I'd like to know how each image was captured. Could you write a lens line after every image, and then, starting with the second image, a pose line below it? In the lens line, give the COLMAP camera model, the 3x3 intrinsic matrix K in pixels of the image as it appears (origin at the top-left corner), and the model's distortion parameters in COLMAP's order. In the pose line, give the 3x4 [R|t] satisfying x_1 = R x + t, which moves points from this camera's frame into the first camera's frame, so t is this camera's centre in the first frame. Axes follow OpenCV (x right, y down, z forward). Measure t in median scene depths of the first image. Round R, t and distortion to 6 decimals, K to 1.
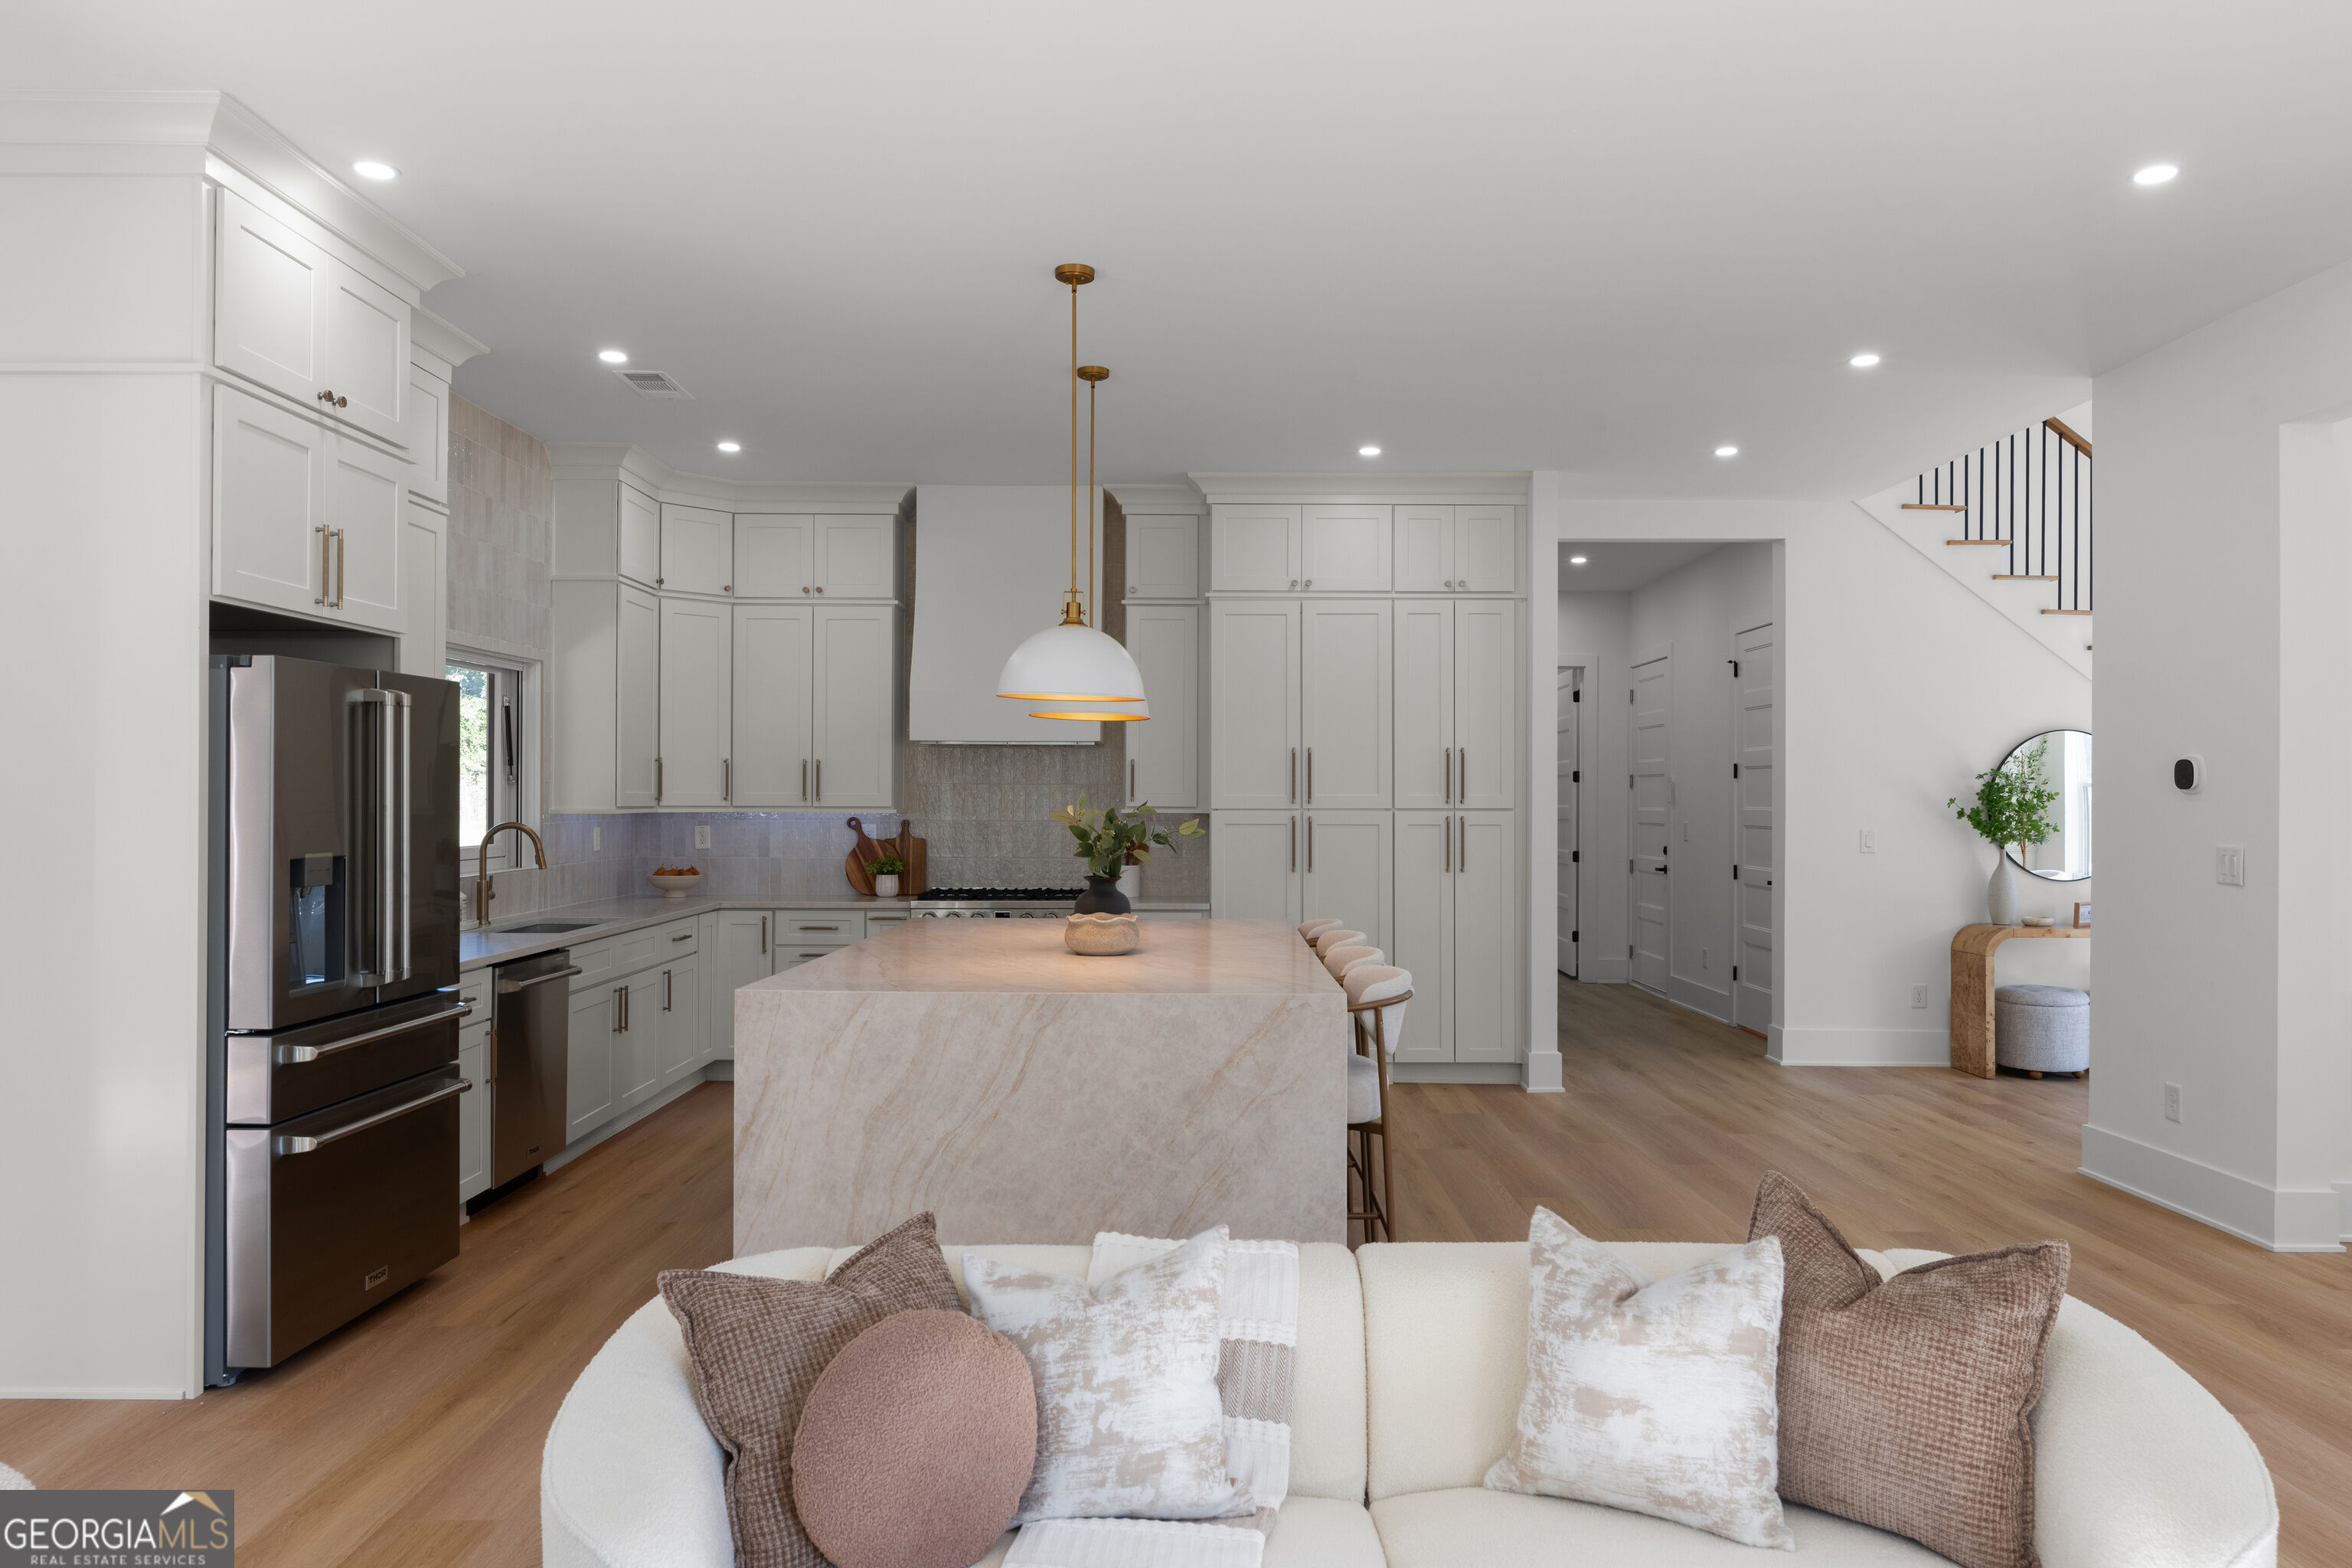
lens RADIAL K [[1535.8, 0, 1174.9], [0, 1535.8, 798.6], [0, 0, 1]] dist [-0.006790, -0.005069]
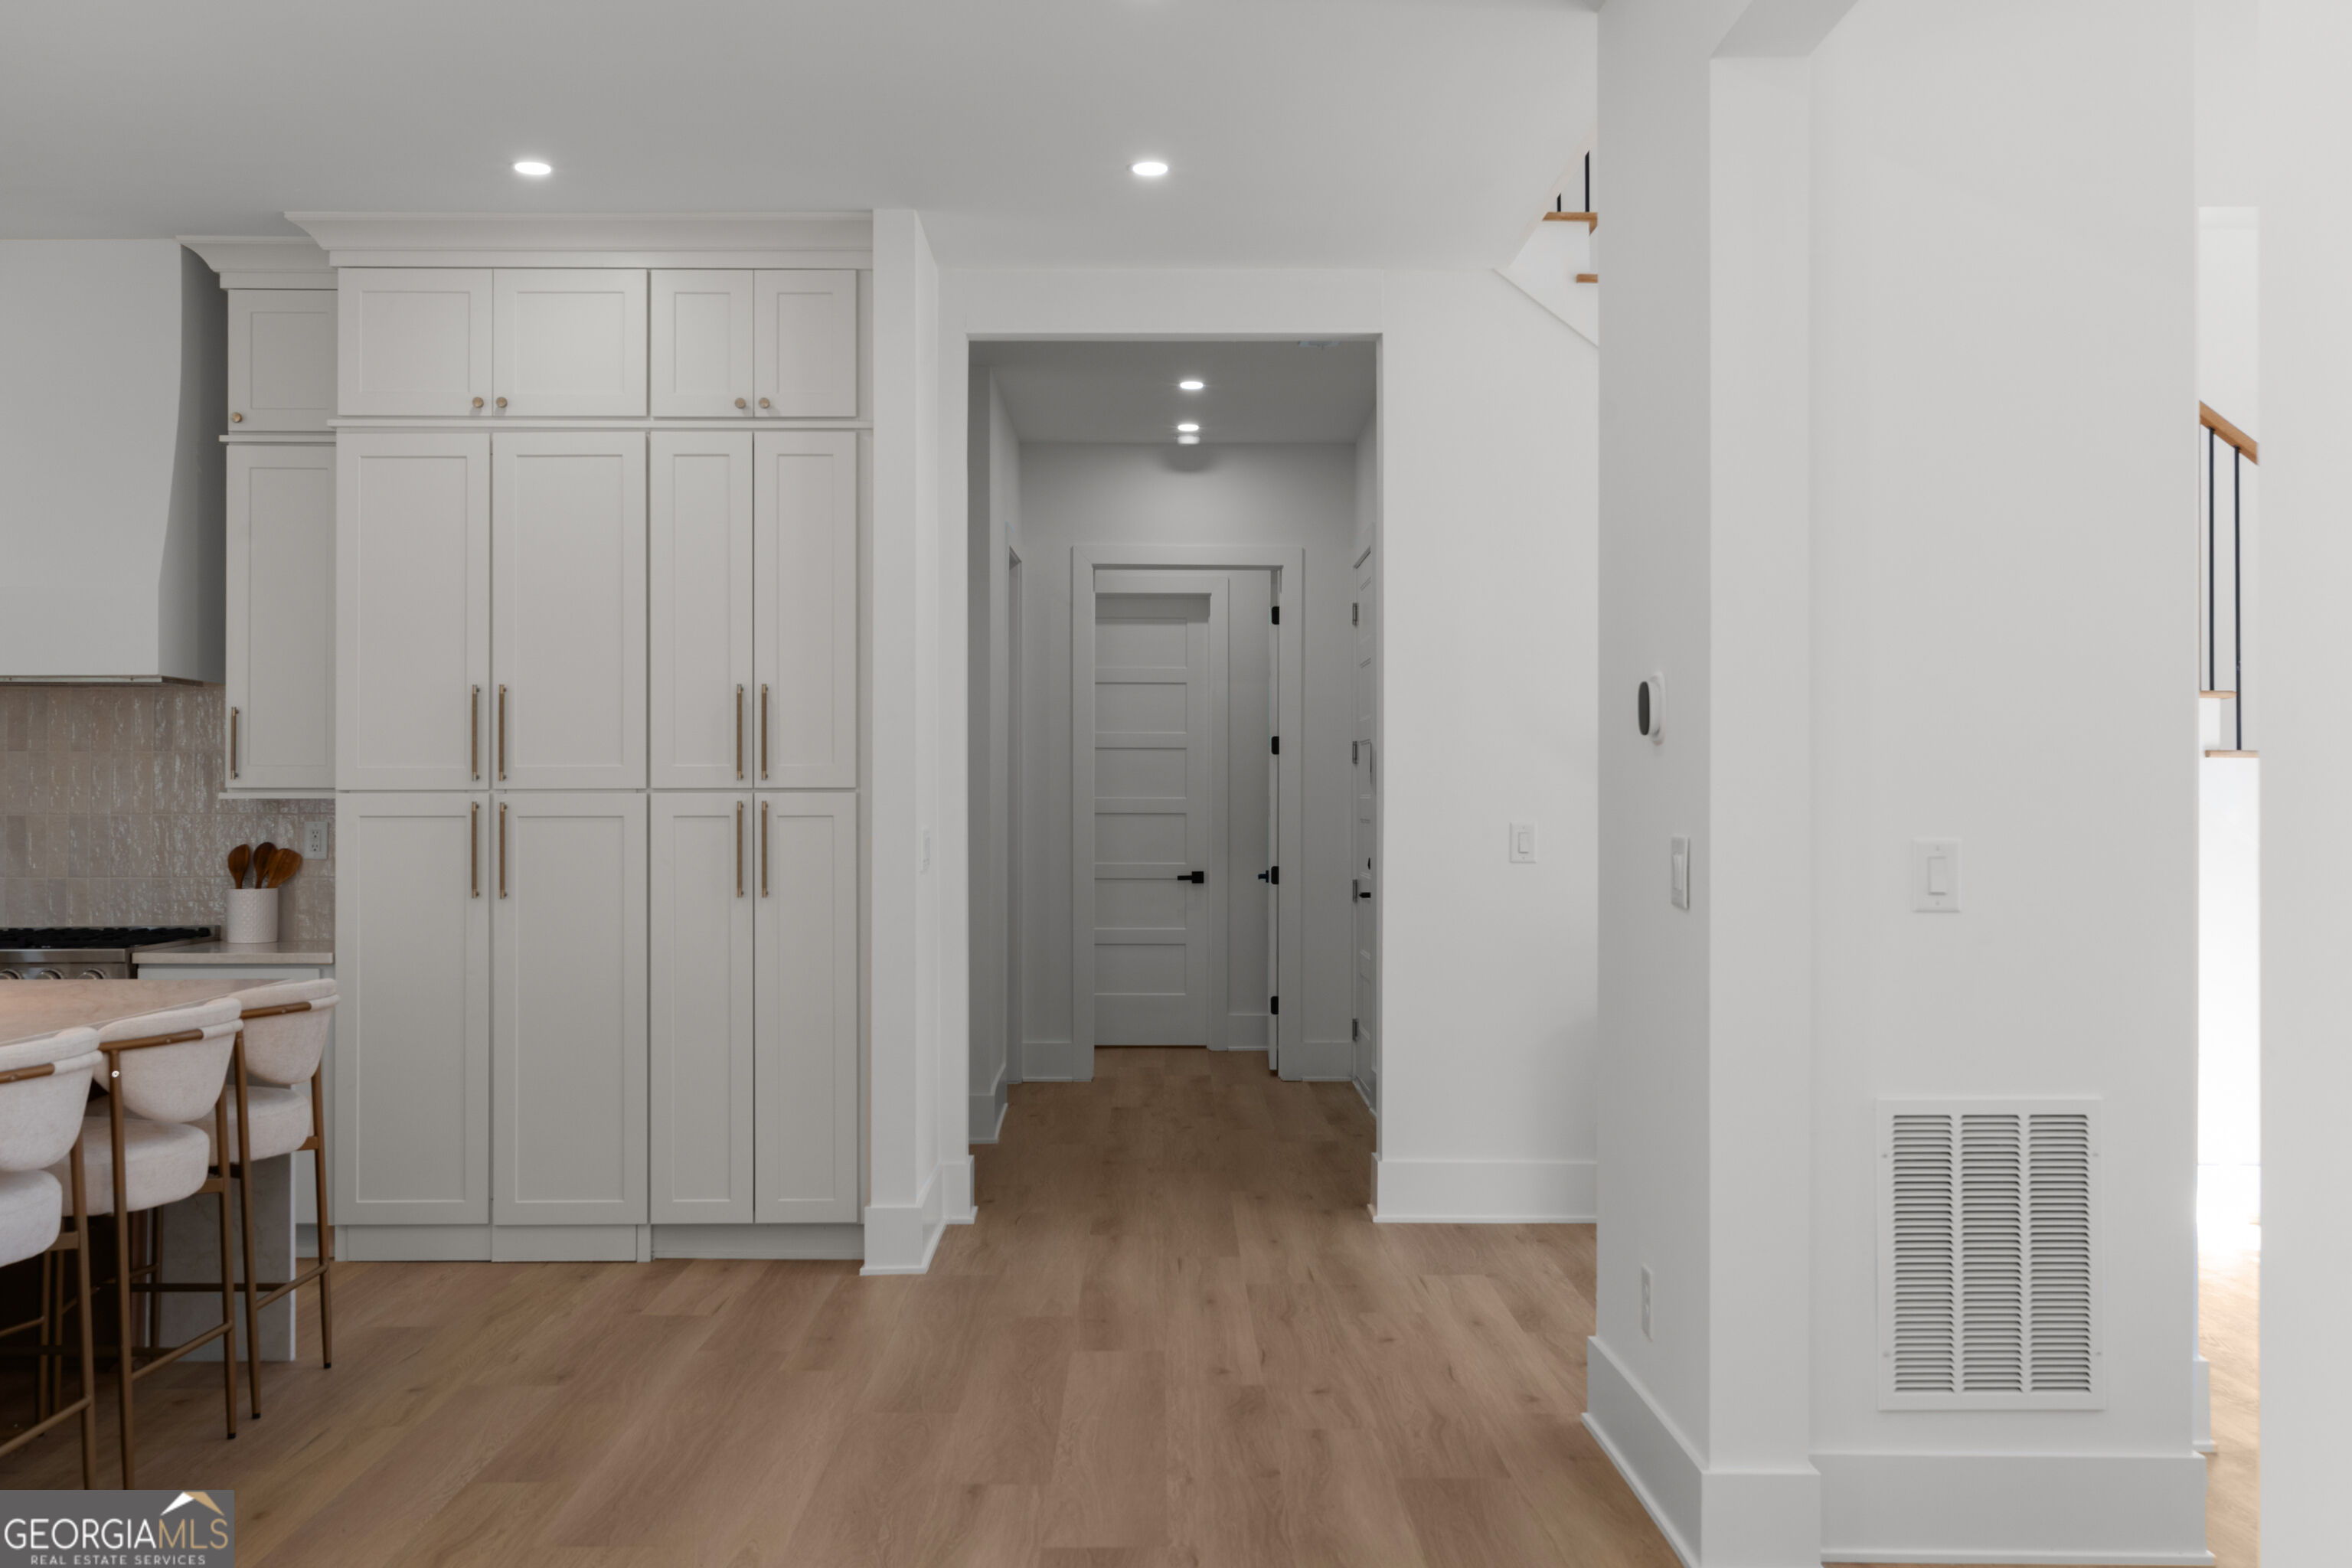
lens RADIAL K [[2332.5, 0, 1176.5], [0, 2332.5, 777.6], [0, 0, 1]] dist [-0.001626, 0.000000]
pose [[0.999718, -0.003768, 0.023451, 0.321912], [0.003980, 0.999951, -0.009017, 0.011165], [-0.023416, 0.009107, 0.999684, 0.109331]]
